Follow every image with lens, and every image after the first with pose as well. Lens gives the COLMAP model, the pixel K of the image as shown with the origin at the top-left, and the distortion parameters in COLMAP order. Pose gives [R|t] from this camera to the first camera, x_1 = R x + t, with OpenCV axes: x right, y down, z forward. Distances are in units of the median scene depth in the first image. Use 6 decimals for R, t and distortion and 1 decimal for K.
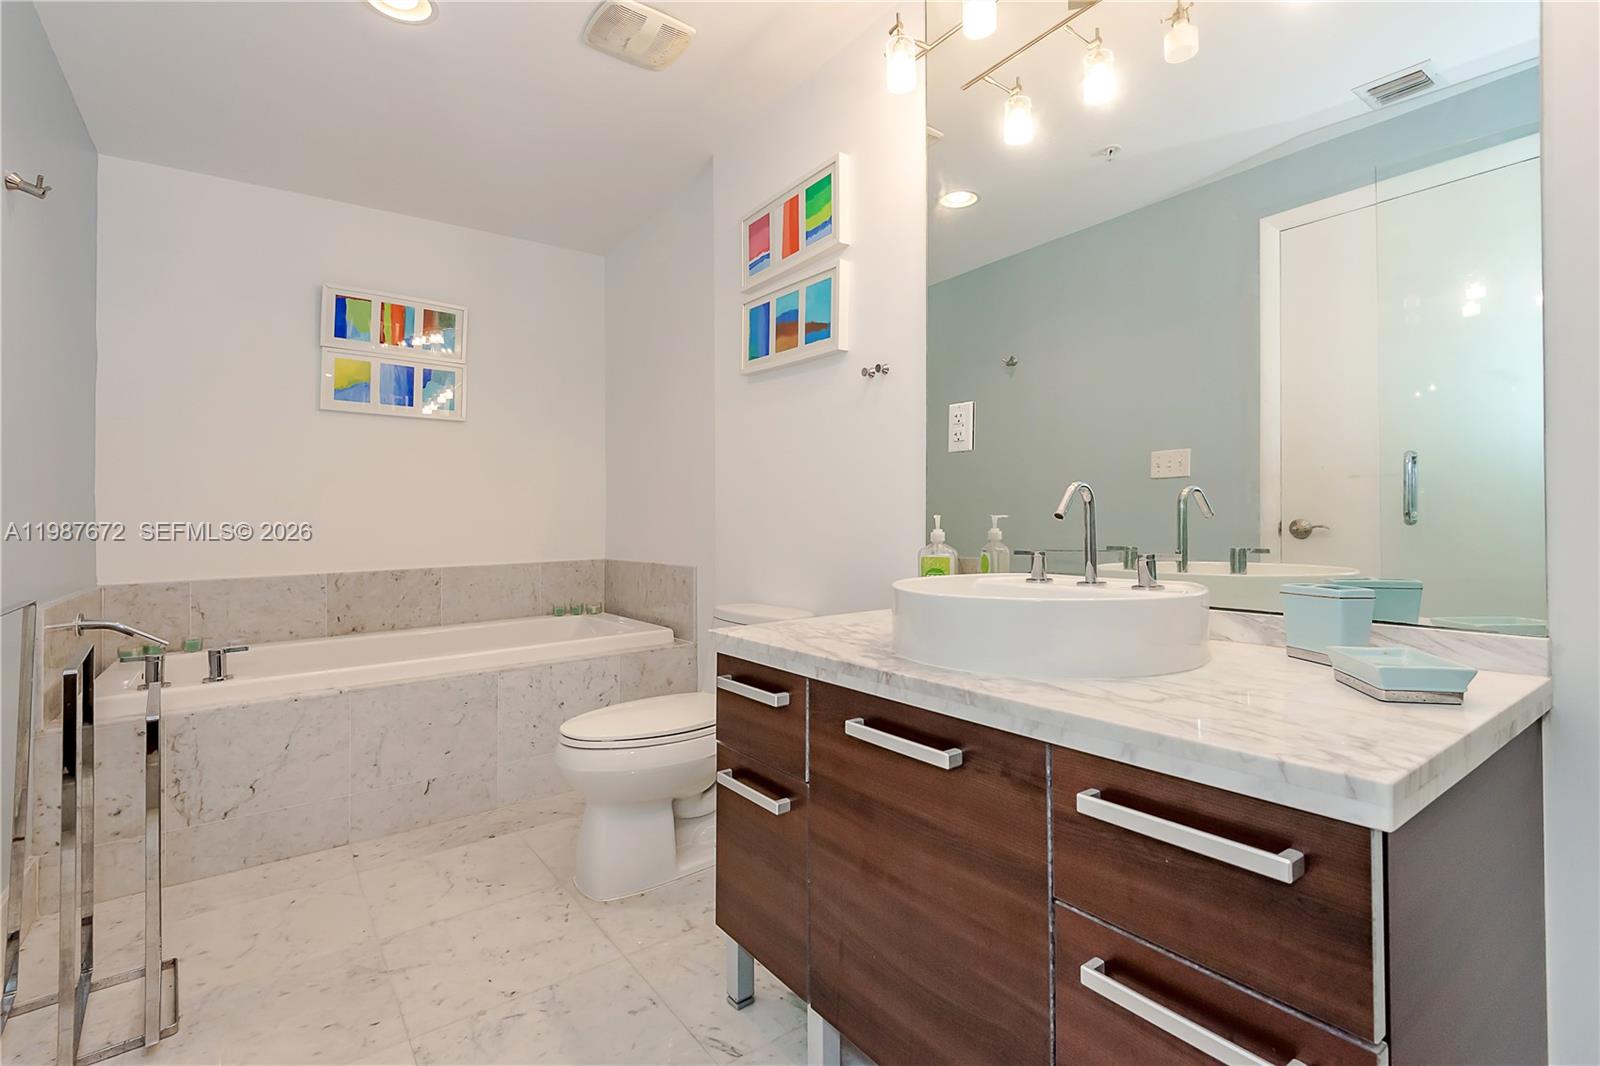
lens RADIAL K [[740.1, 0, 804.5], [0, 740.1, 517.1], [0, 0, 1]] dist [0.017354, -0.007577]
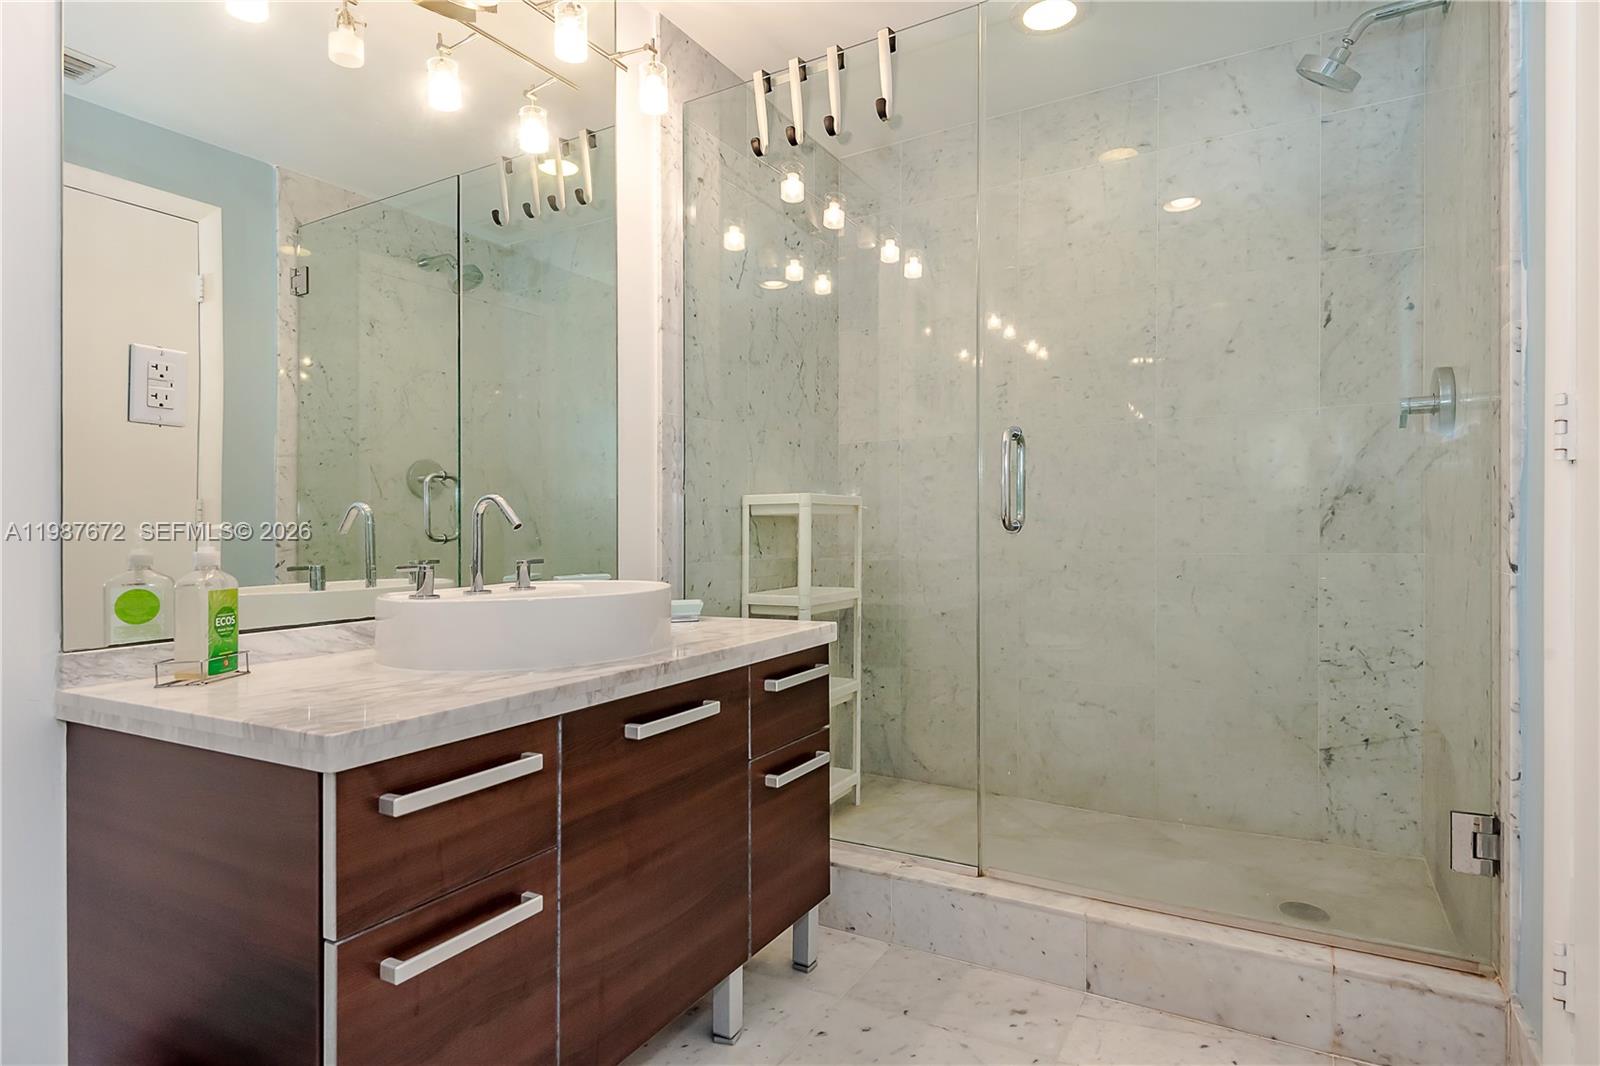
lens RADIAL K [[867.7, 0, 801.7], [0, 867.7, 533.5], [0, 0, 1]] dist [-0.003312, -0.000438]
pose [[-0.401085, 0.007992, 0.916006, -1.056810], [0.012173, 0.999920, -0.003395, 0.020956], [-0.915960, 0.009789, -0.401150, 1.212995]]
